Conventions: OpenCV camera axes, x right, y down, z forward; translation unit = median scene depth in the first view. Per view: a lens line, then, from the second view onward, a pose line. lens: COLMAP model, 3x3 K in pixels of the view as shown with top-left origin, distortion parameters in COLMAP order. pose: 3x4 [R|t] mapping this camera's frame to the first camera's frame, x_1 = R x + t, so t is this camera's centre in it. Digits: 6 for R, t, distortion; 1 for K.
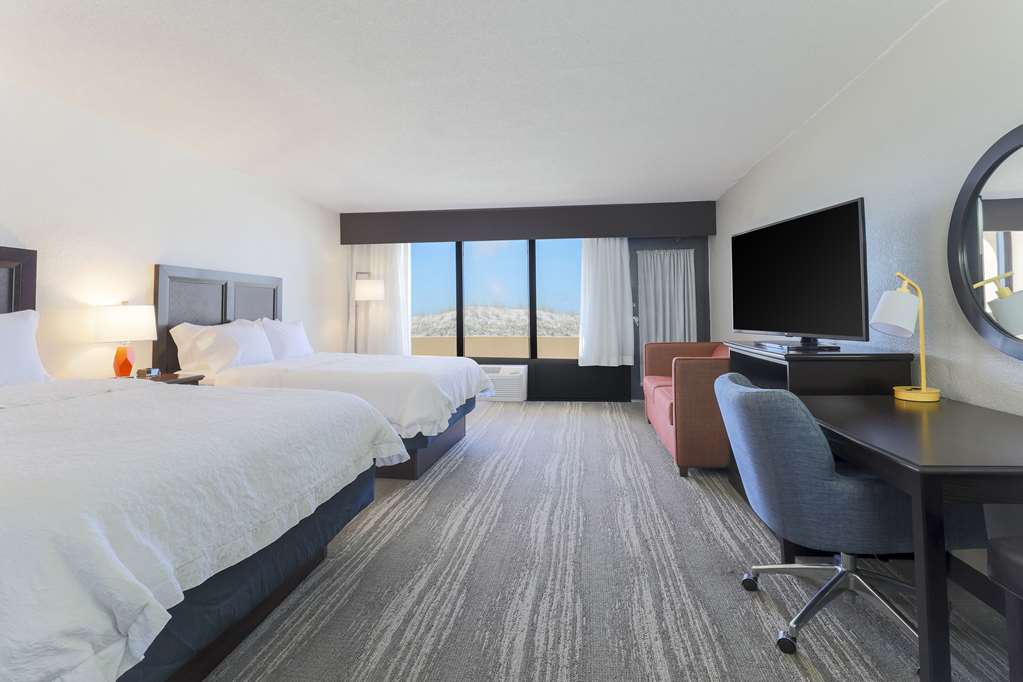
lens RADIAL K [[482.2, 0, 517.1], [0, 482.2, 302.1], [0, 0, 1]] dist [-0.028962, 0.000172]
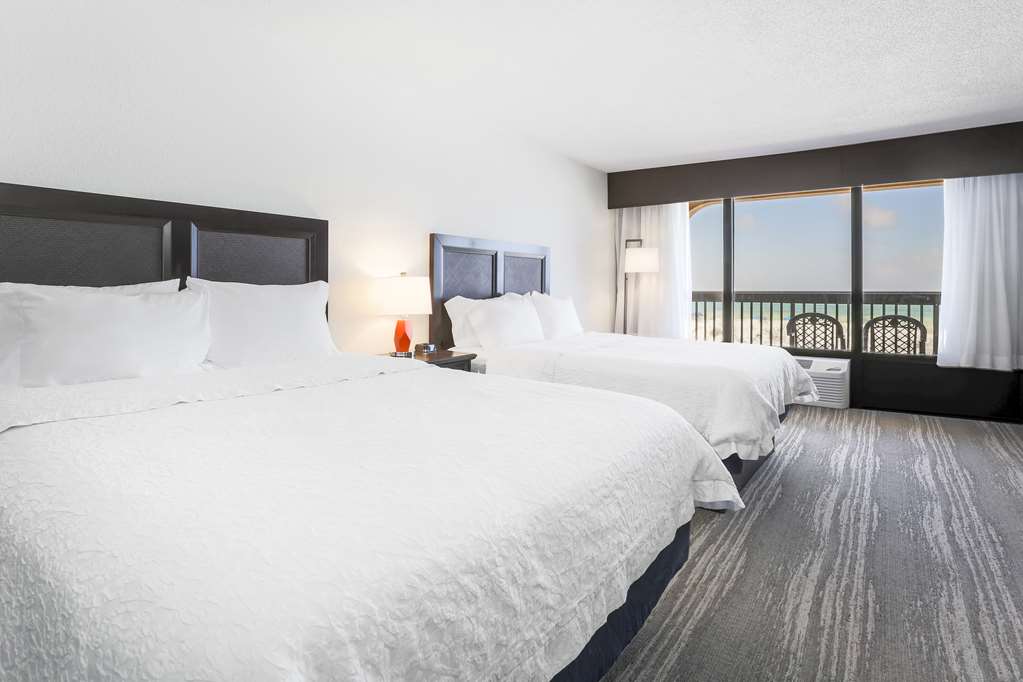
lens RADIAL K [[482.2, 0, 517.1], [0, 482.2, 302.1], [0, 0, 1]] dist [-0.028962, 0.000172]
pose [[0.879372, 0.019842, -0.475721, -0.159086], [0.004221, 0.998767, 0.049461, 0.010390], [0.476116, -0.045503, 0.878204, 0.242505]]
